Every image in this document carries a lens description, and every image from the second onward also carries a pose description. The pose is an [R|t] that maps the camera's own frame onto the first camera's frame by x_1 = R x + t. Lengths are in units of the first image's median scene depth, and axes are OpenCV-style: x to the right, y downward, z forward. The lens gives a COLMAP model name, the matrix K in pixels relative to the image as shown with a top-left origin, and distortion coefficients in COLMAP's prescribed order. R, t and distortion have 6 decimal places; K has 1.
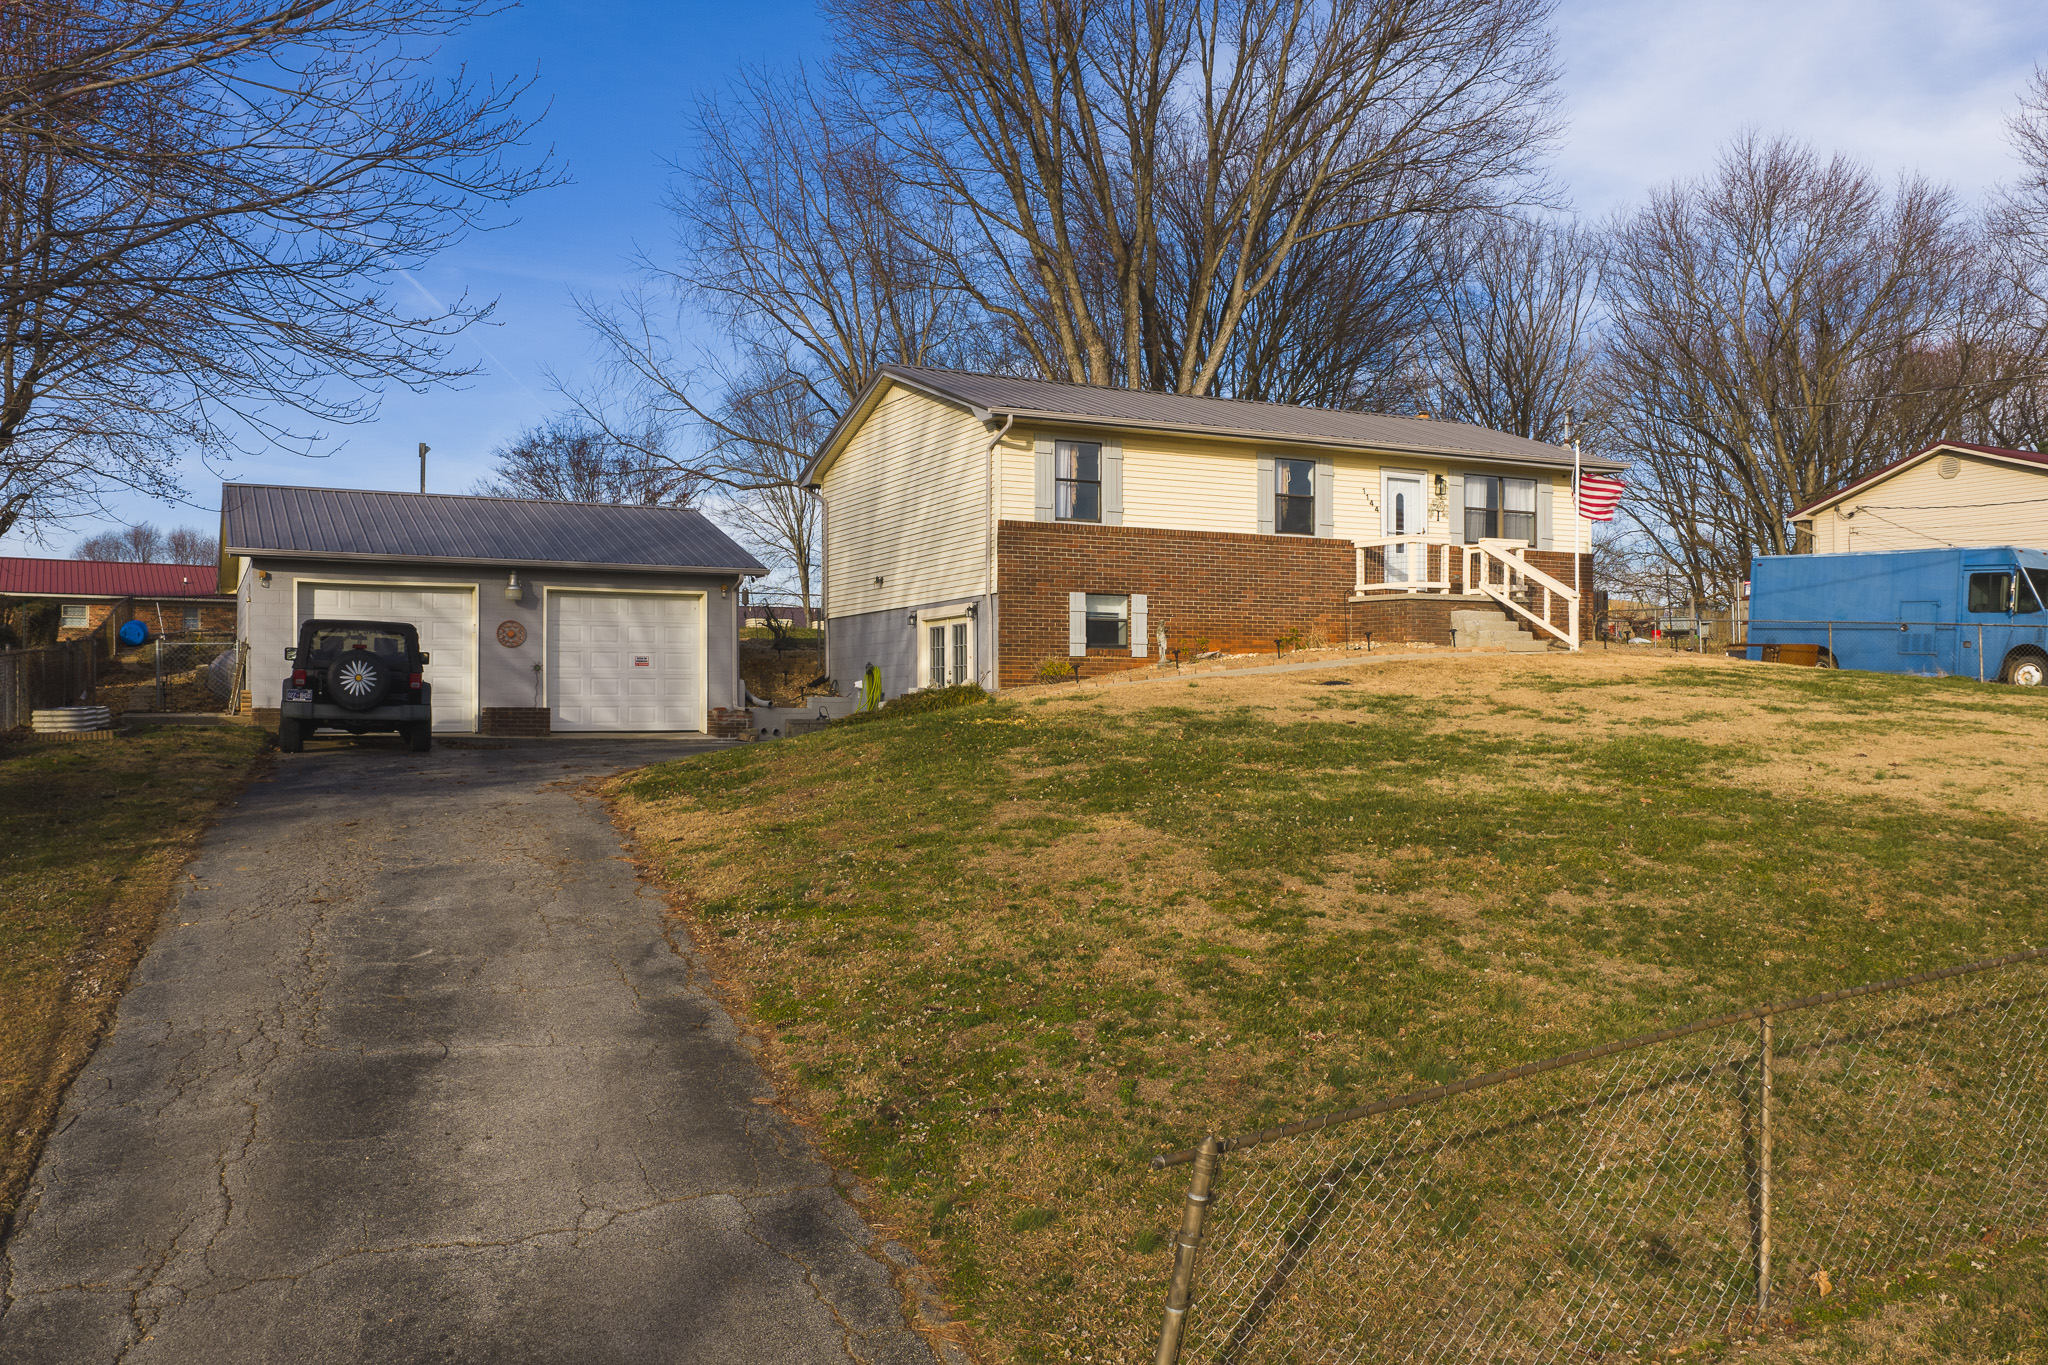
lens RADIAL K [[1667.5, 0, 1024.0], [0, 1667.5, 682.5], [0, 0, 1]] dist [-0.005774, -0.007795]
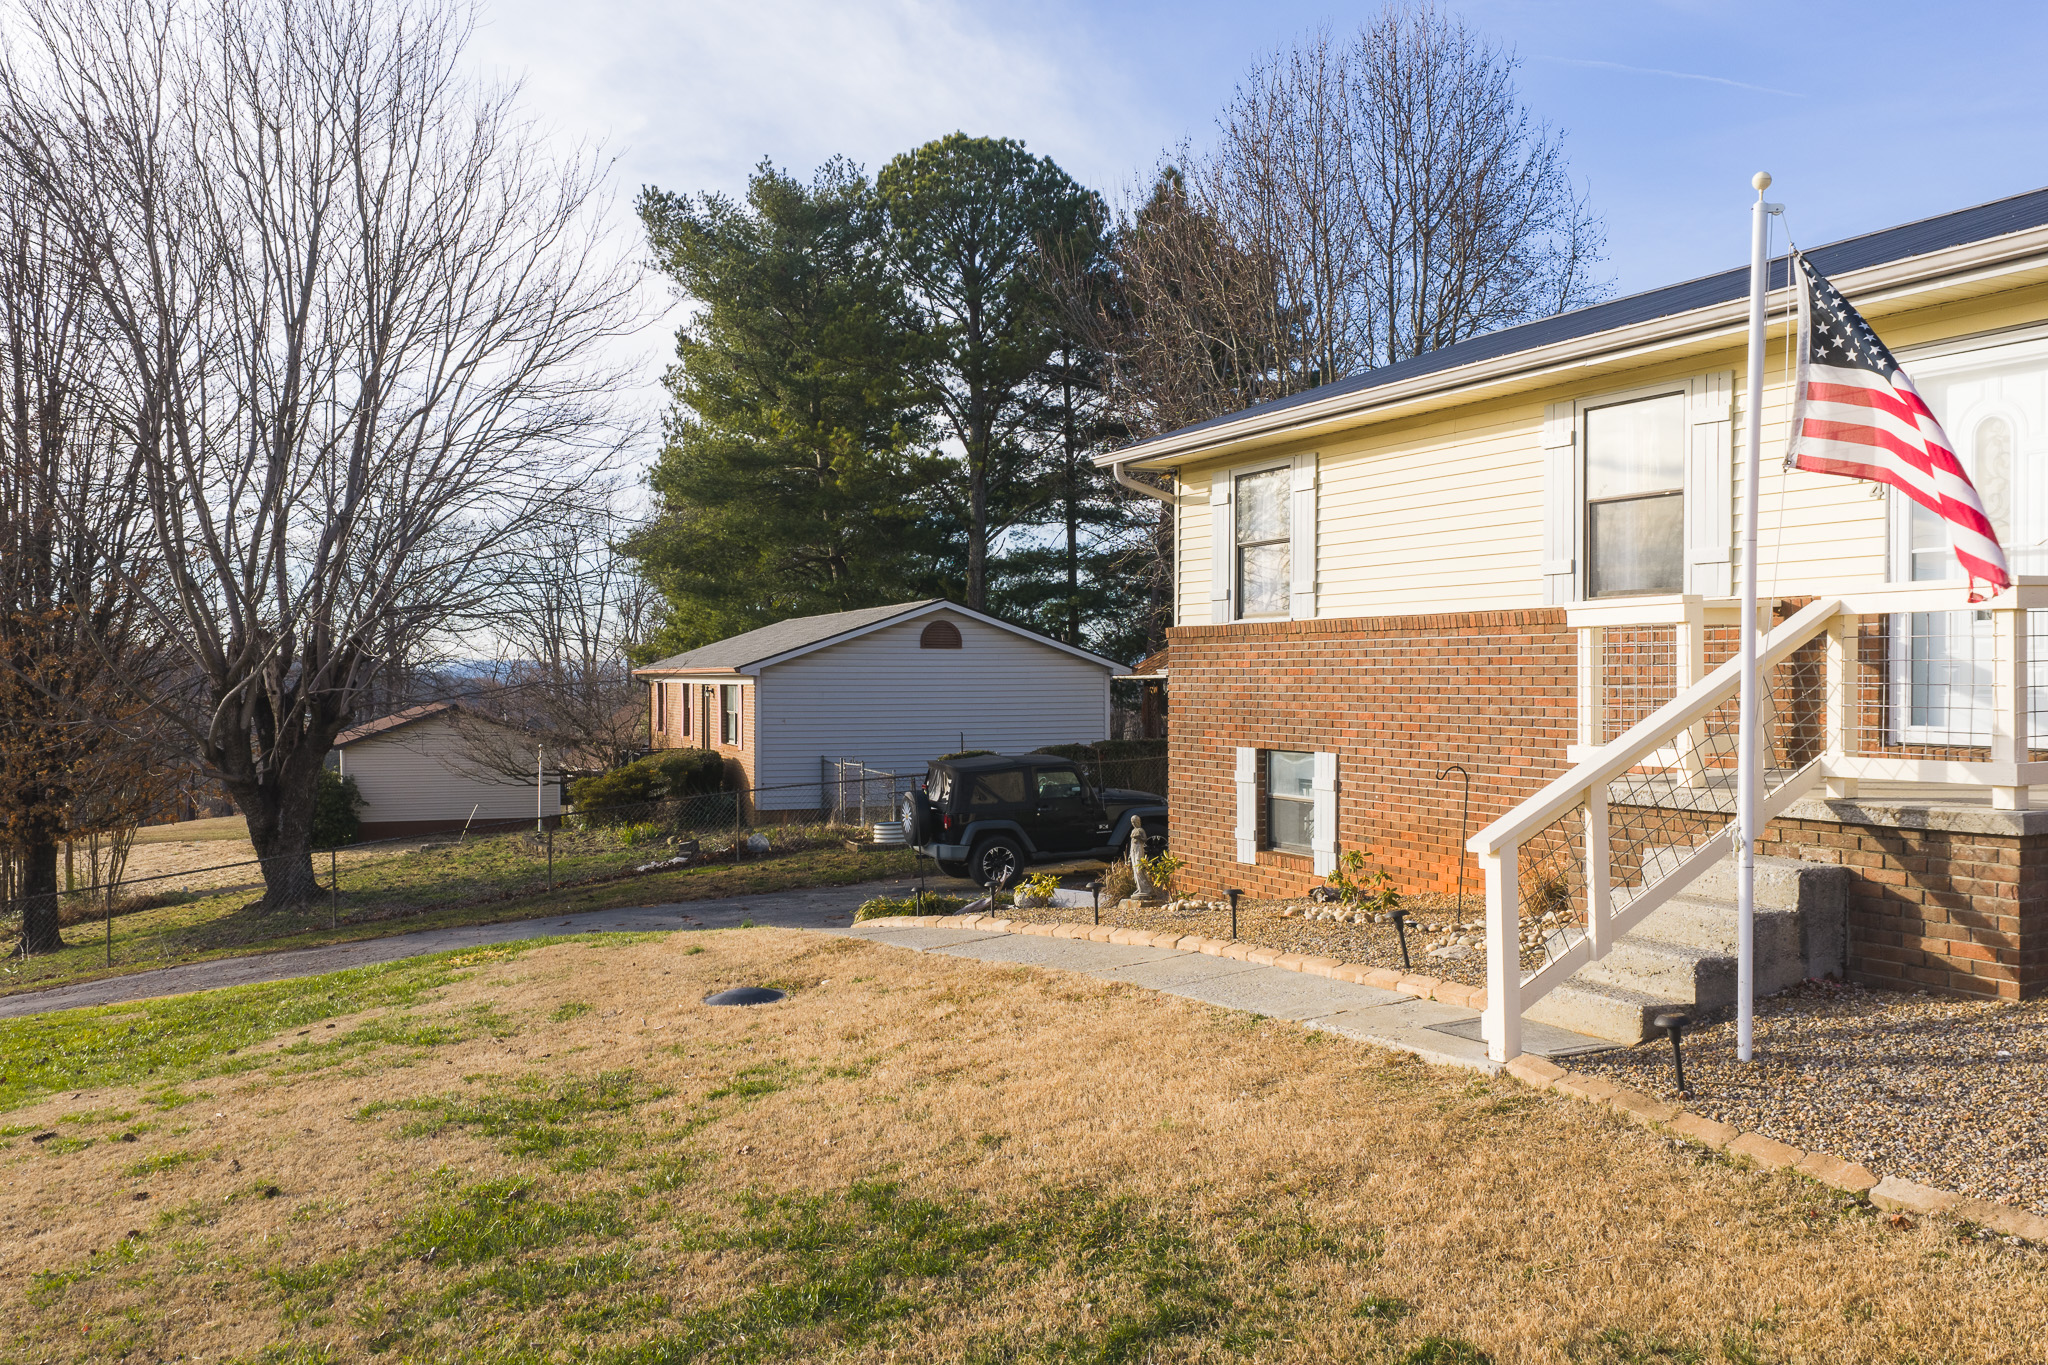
lens RADIAL K [[1686.0, 0, 1029.6], [0, 1686.0, 685.2], [0, 0, 1]] dist [0.012898, -0.016134]
pose [[-0.023678, 0.009726, -0.999672, 0.558577], [0.020985, 0.999737, 0.009230, -0.076731], [0.999499, -0.020760, -0.023876, 0.888077]]
